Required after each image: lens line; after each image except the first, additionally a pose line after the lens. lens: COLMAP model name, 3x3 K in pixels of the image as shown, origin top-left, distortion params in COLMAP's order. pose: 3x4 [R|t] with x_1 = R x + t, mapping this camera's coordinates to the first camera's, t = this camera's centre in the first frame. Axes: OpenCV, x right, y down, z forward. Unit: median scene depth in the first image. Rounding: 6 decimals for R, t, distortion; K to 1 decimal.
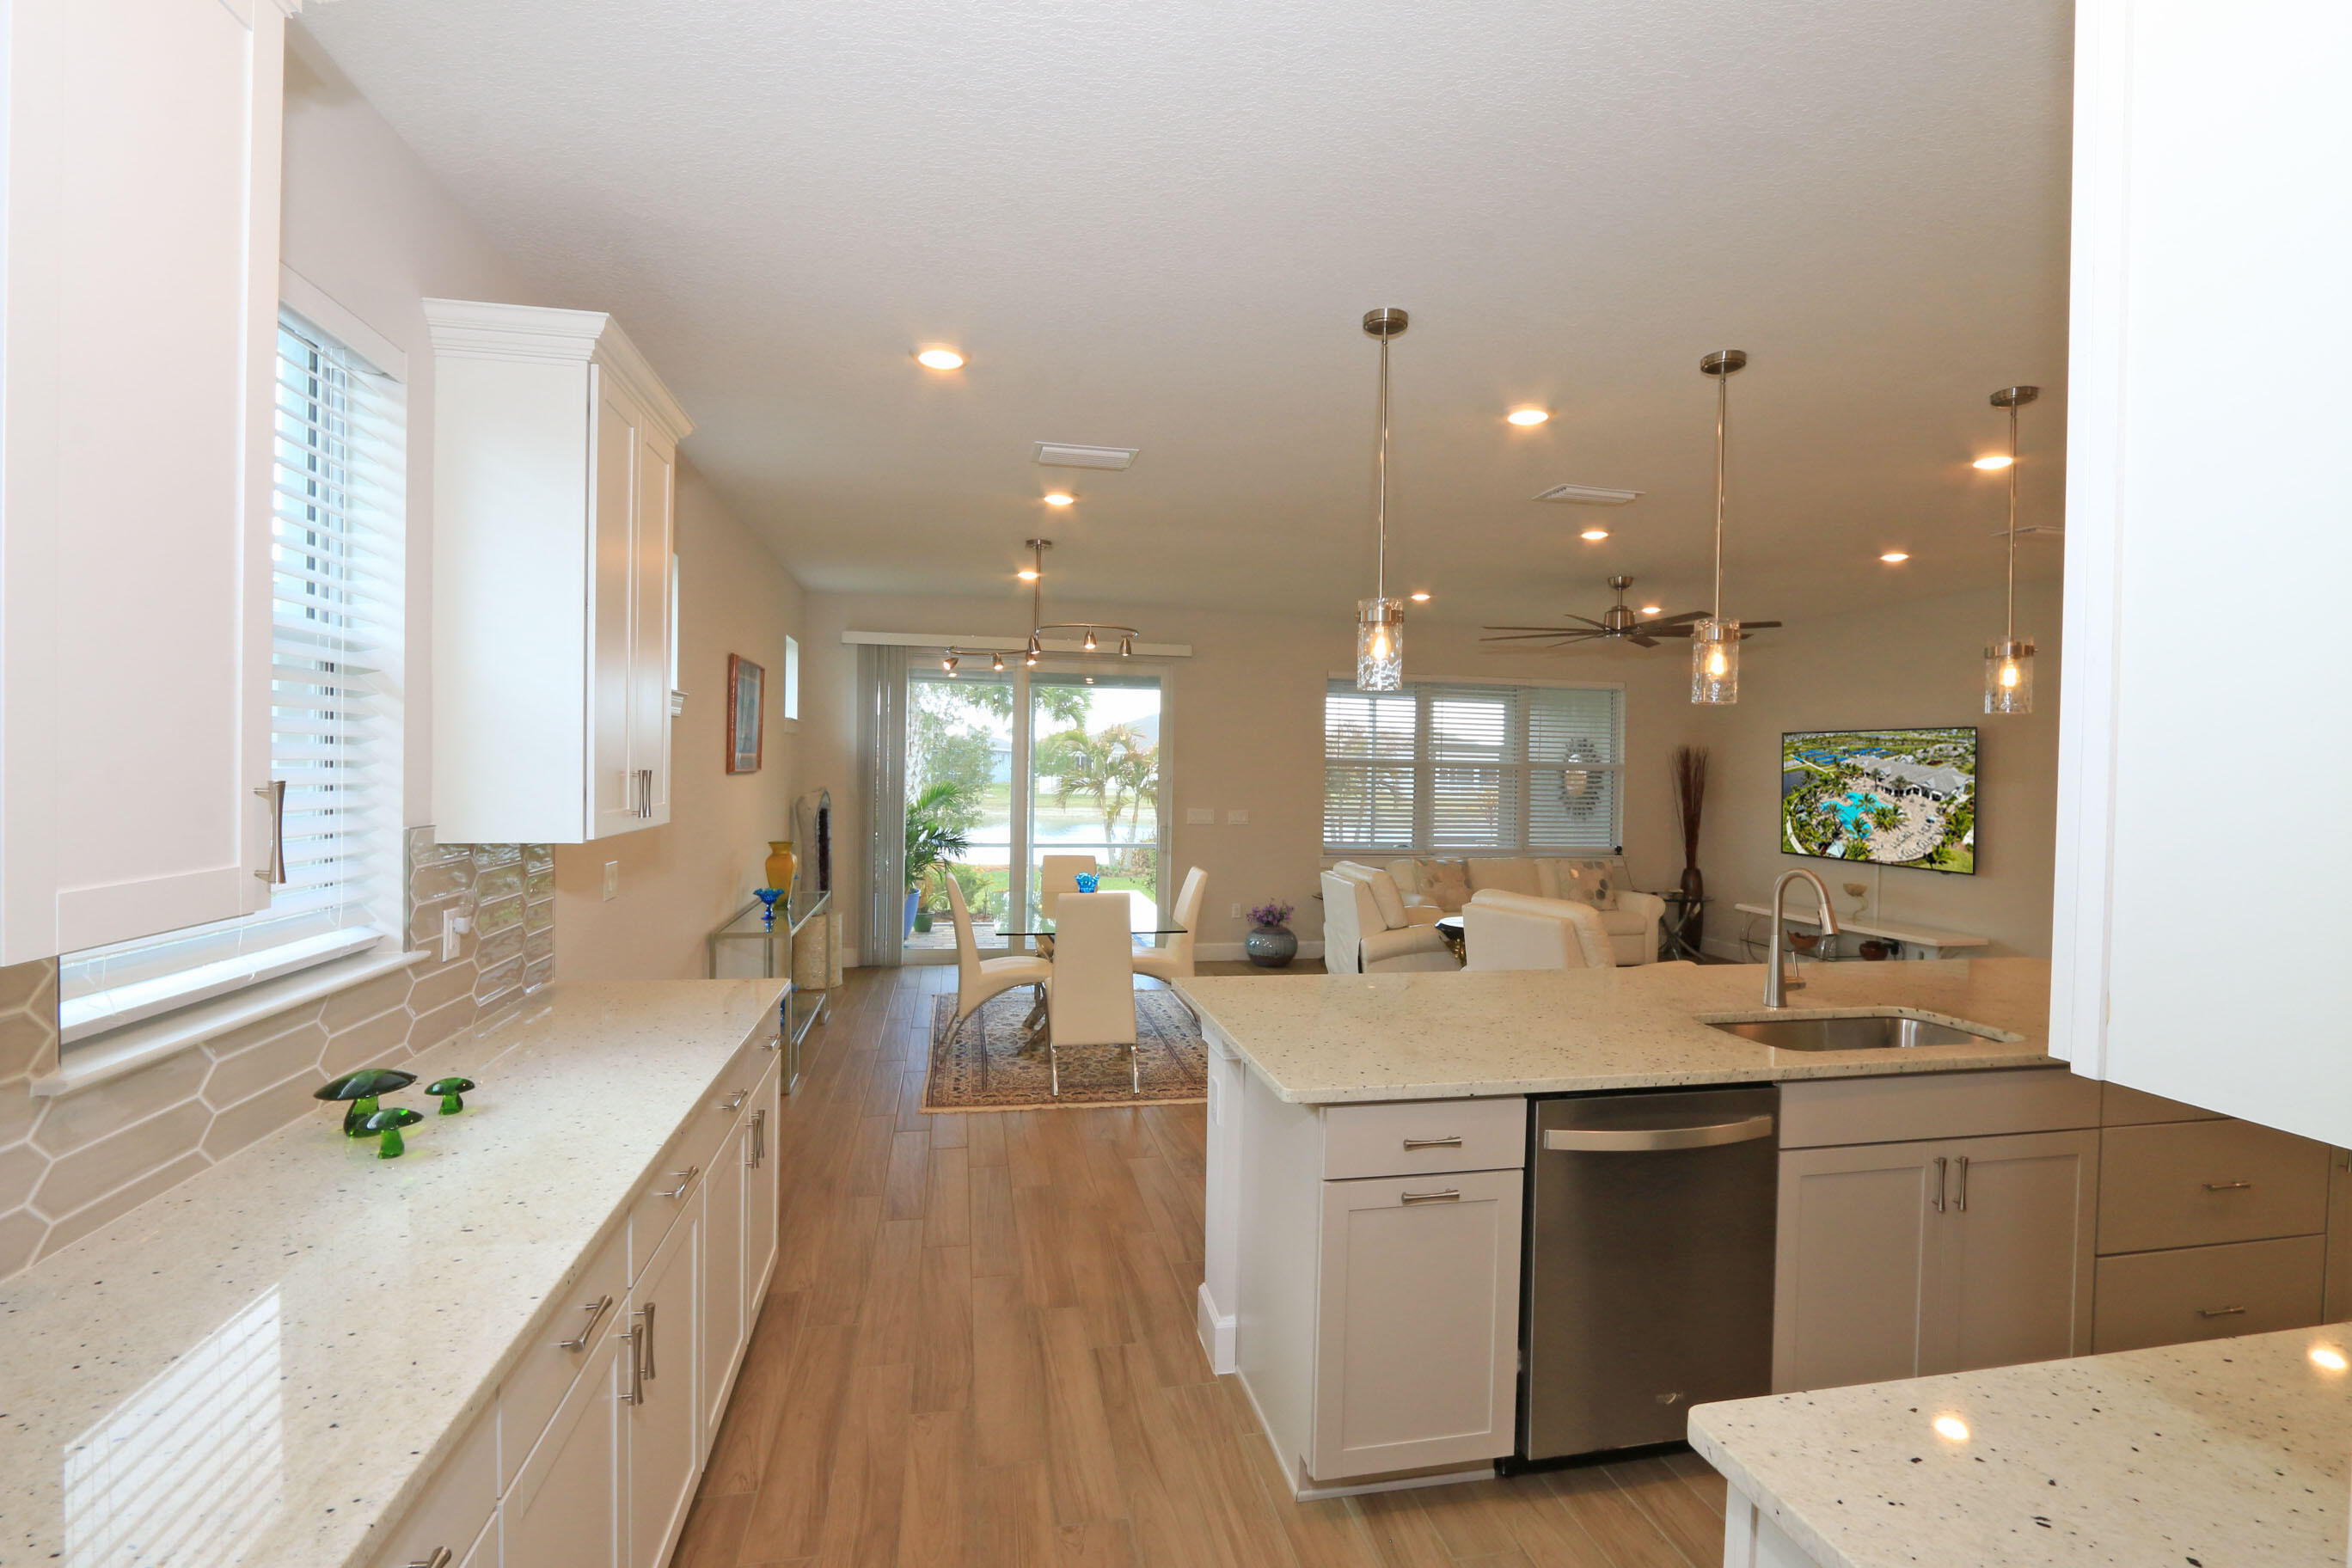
lens RADIAL K [[1078.2, 0, 1183.7], [0, 1078.2, 793.0], [0, 0, 1]] dist [-0.025947, 0.005700]
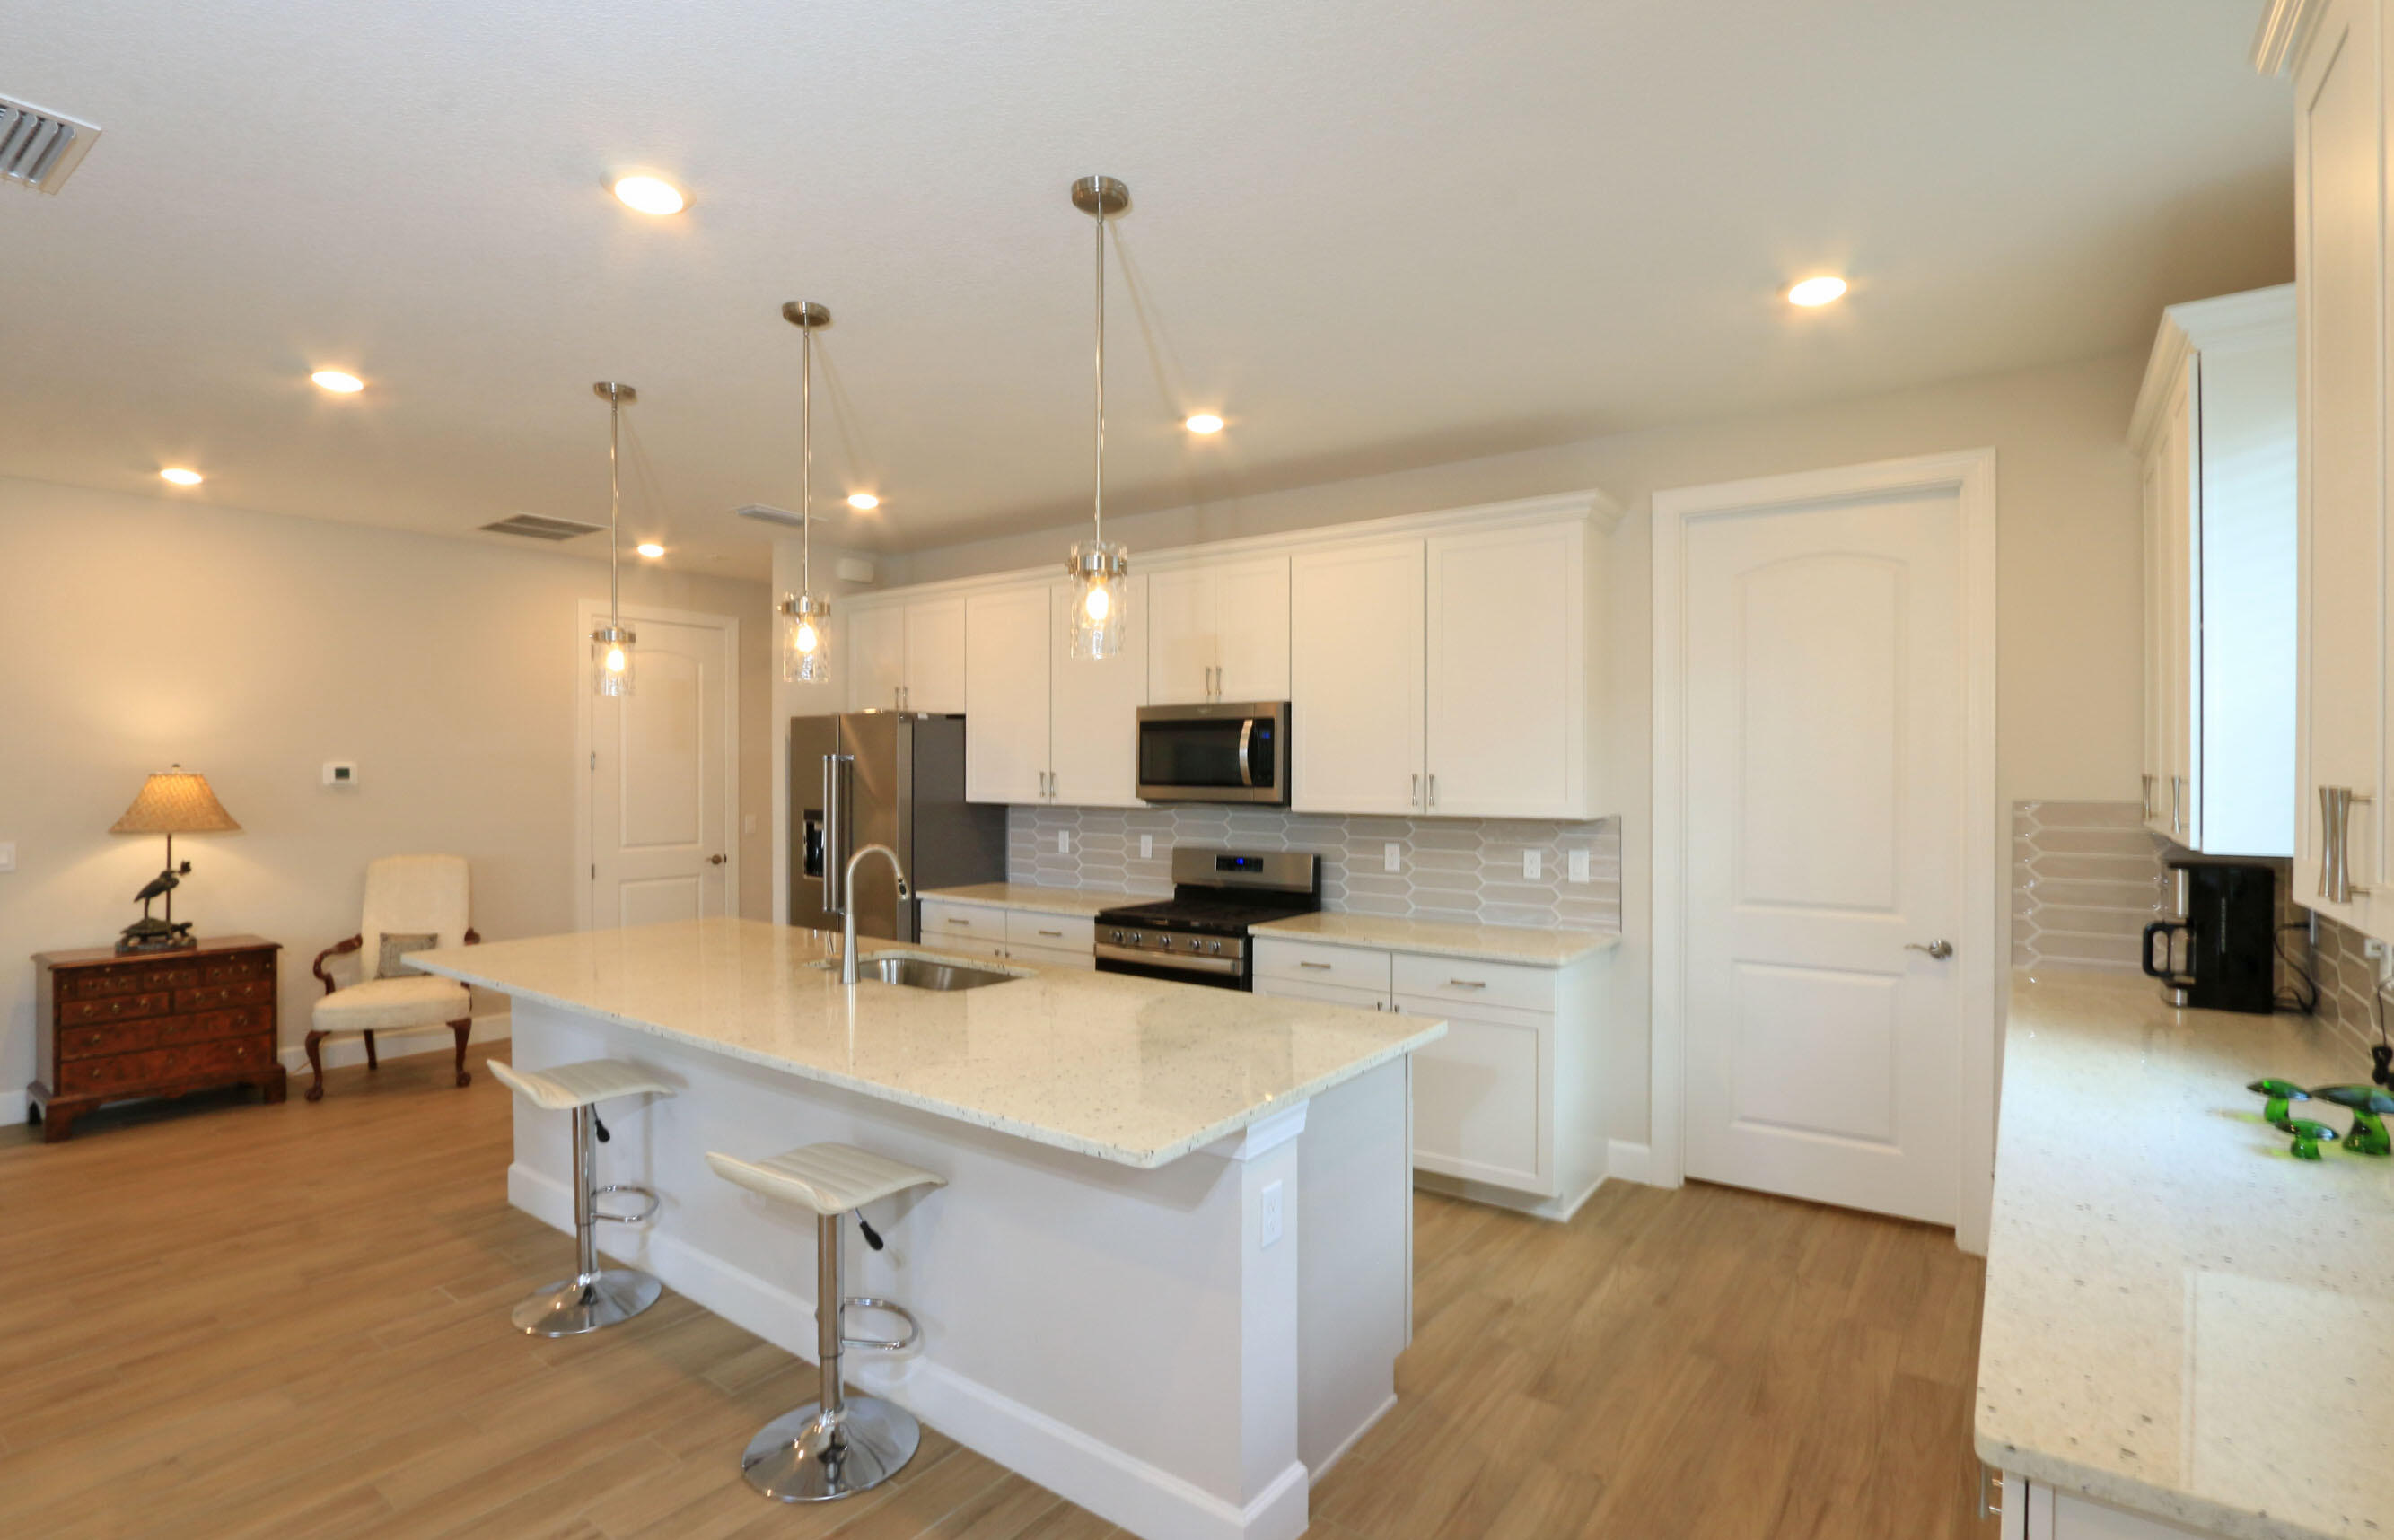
lens RADIAL K [[1131.3, 0, 1204.1], [0, 1131.3, 768.1], [0, 0, 1]] dist [-0.021579, 0.001678]
pose [[-0.668350, -0.018793, 0.743610, -0.193652], [0.002725, 0.999612, 0.027712, -0.015438], [-0.743842, 0.020548, -0.668039, 0.588787]]
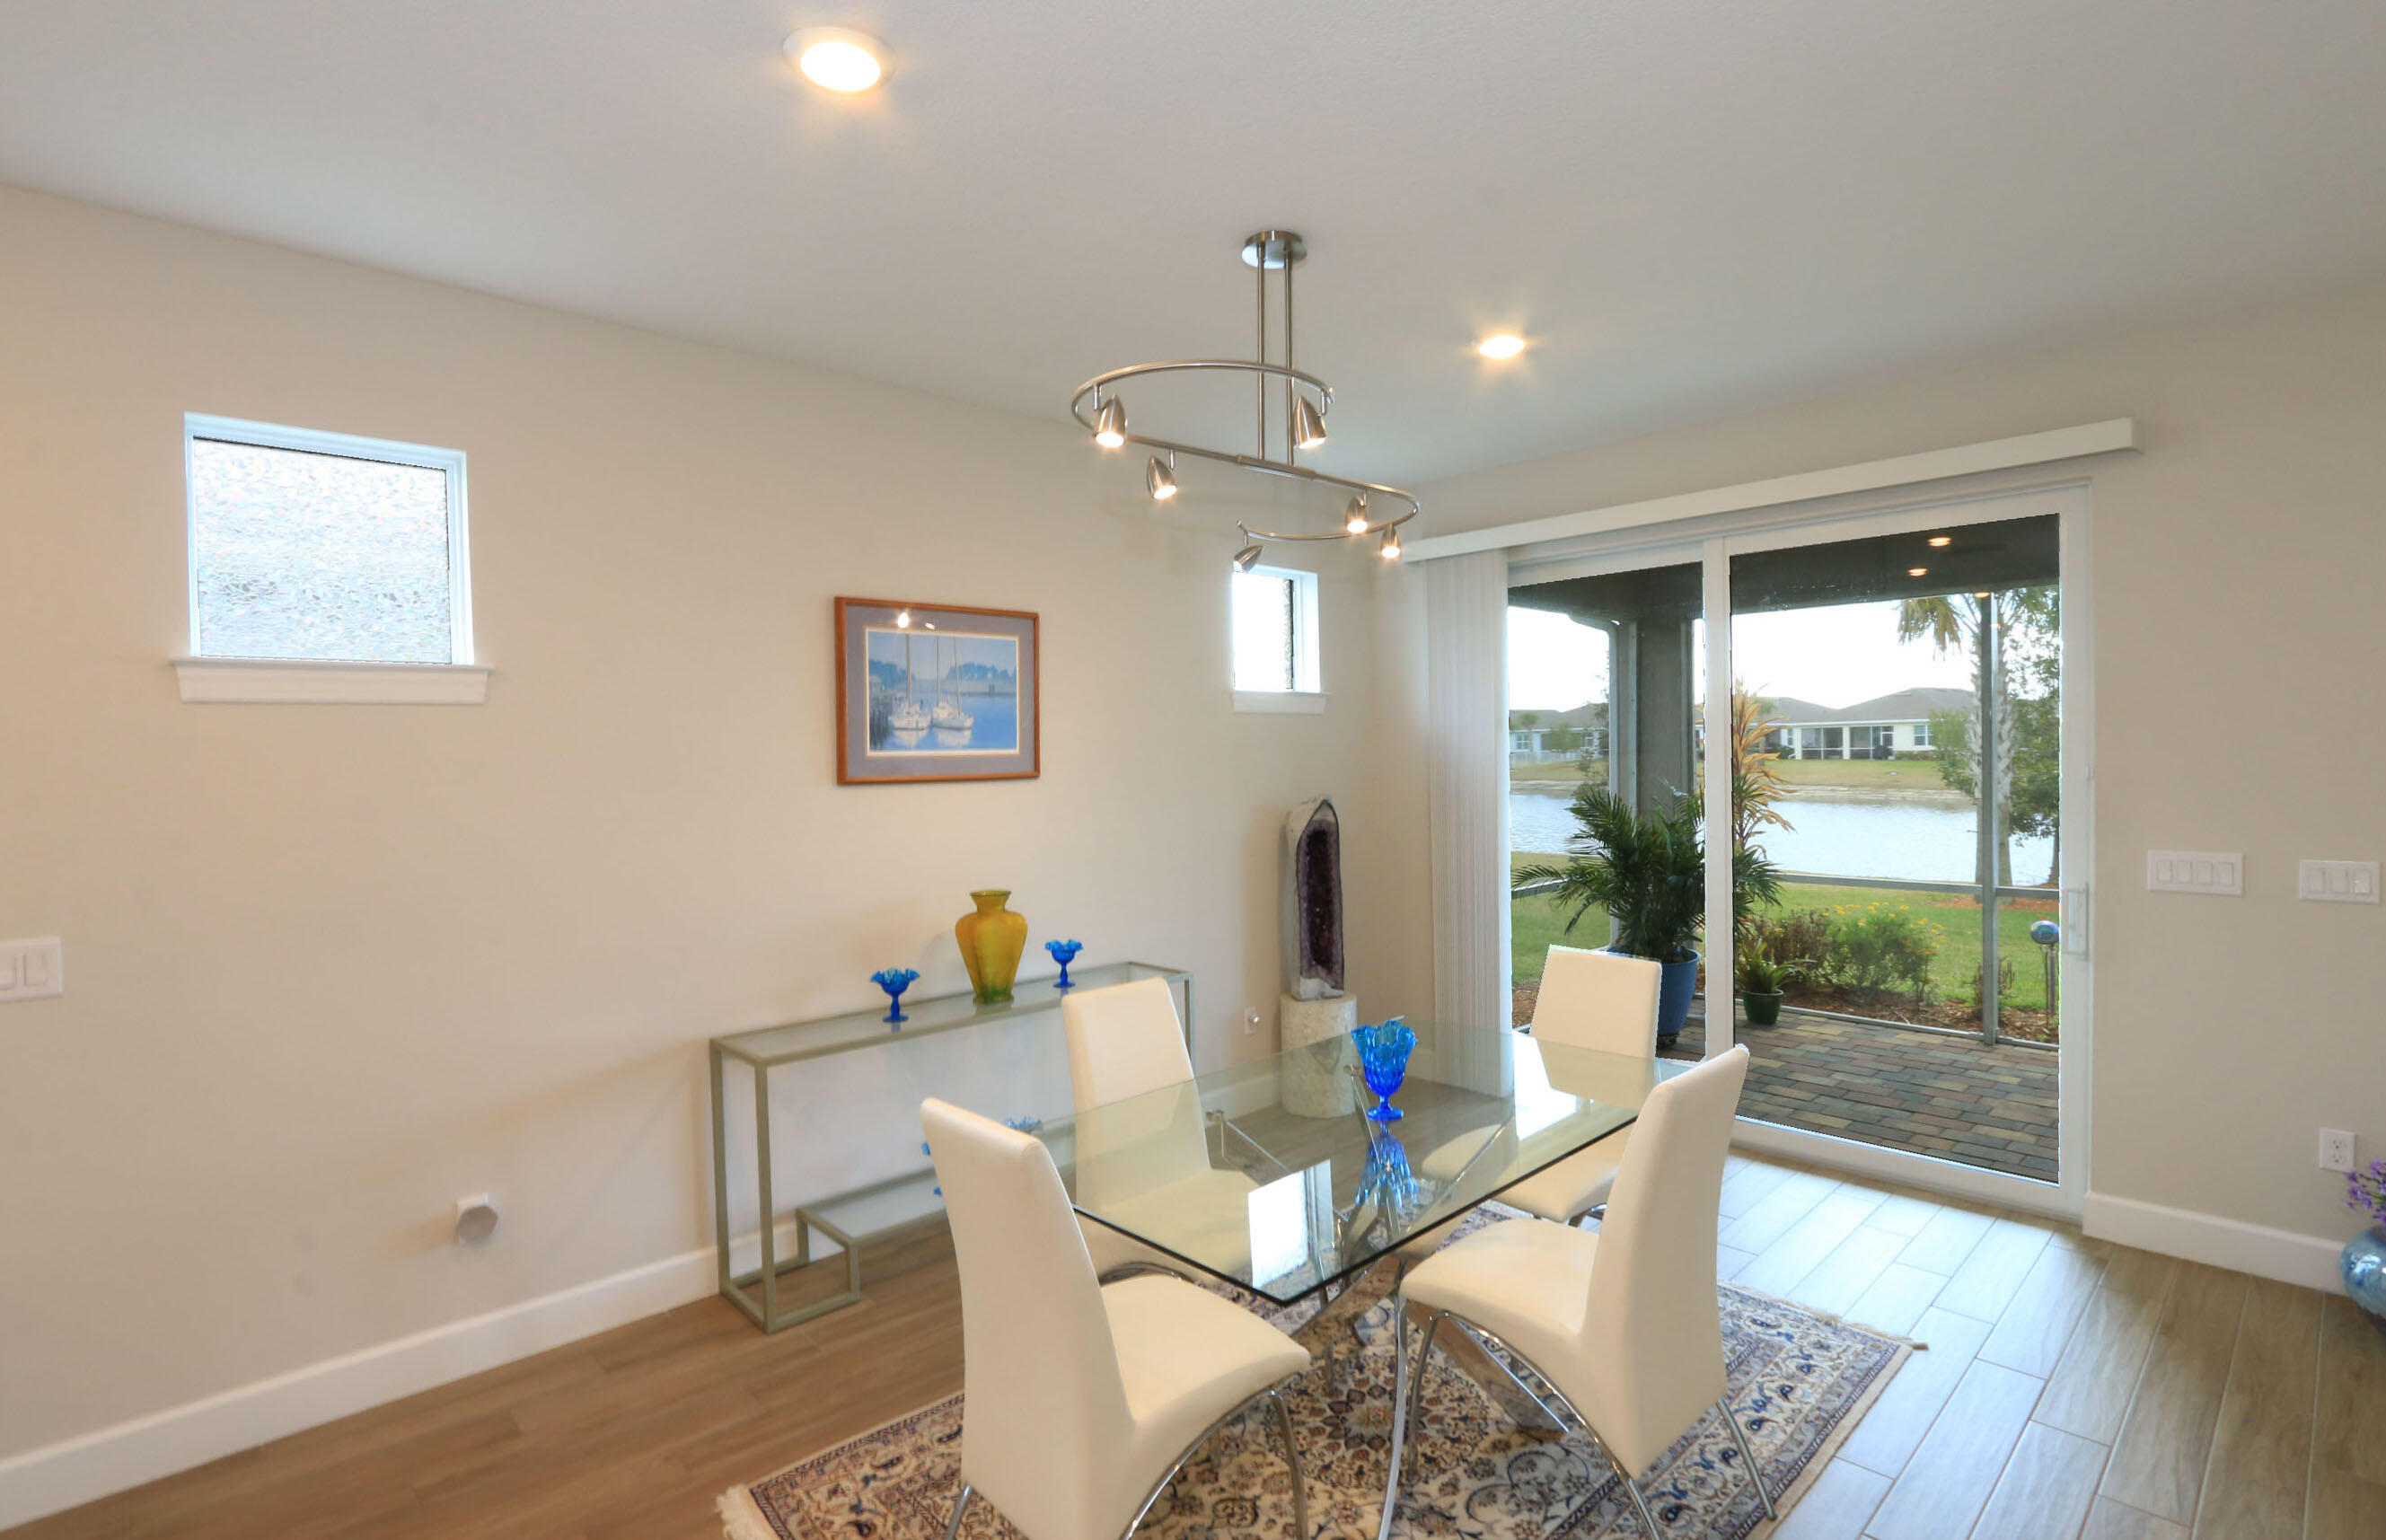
lens RADIAL K [[1127.6, 0, 1189.0], [0, 1127.6, 784.9], [0, 0, 1]] dist [-0.021579, 0.001678]
pose [[0.524259, 0.001460, -0.851558, 0.184043], [0.005656, 0.999971, 0.005197, -0.013856], [0.851540, -0.007541, 0.524235, 0.588606]]
